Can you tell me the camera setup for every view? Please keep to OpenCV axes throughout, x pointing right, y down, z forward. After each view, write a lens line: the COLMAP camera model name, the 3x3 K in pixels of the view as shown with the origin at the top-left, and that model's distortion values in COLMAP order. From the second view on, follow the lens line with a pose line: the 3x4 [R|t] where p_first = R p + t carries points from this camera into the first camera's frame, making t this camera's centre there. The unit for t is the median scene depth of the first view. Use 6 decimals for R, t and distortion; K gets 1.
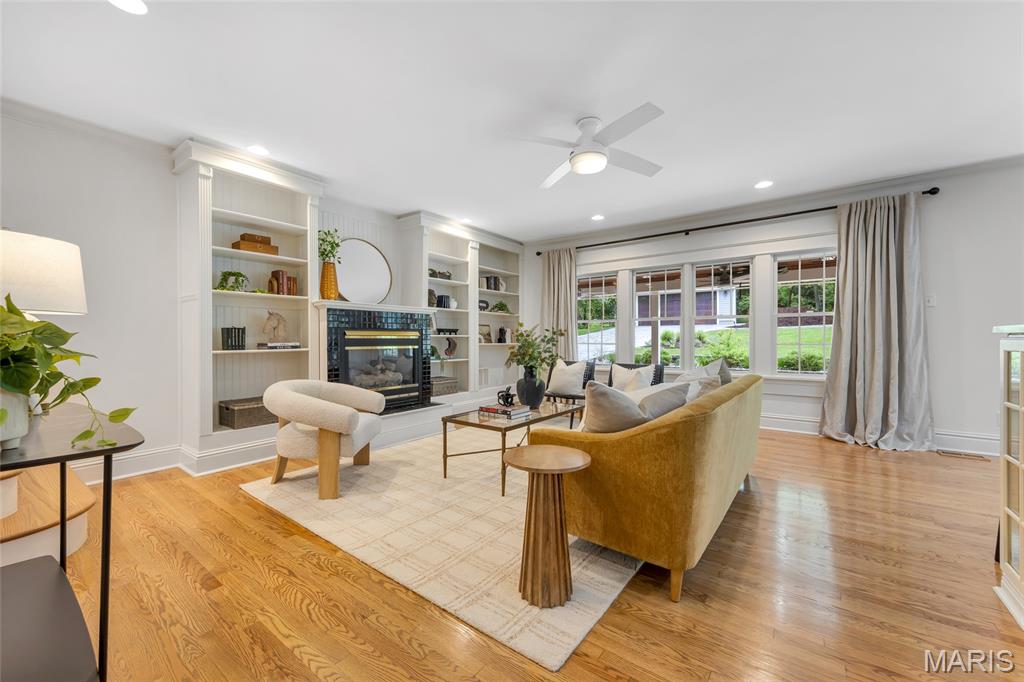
lens RADIAL K [[385.8, 0, 512.0], [0, 385.8, 341.0], [0, 0, 1]] dist [-0.044237, -0.000017]
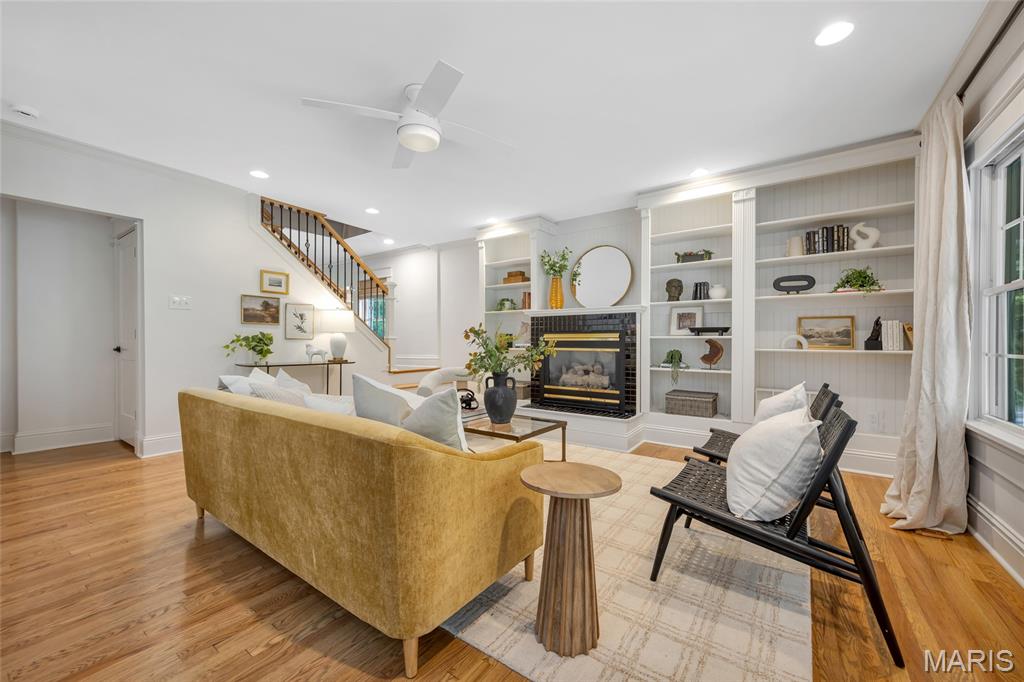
lens RADIAL K [[401.3, 0, 516.2], [0, 401.3, 343.4], [0, 0, 1]] dist [0.000965, 0.000030]
pose [[0.026374, 0.011961, -0.999581, 0.581362], [0.000490, 0.999928, 0.011978, -0.010553], [0.999652, -0.000806, 0.026366, 0.614990]]
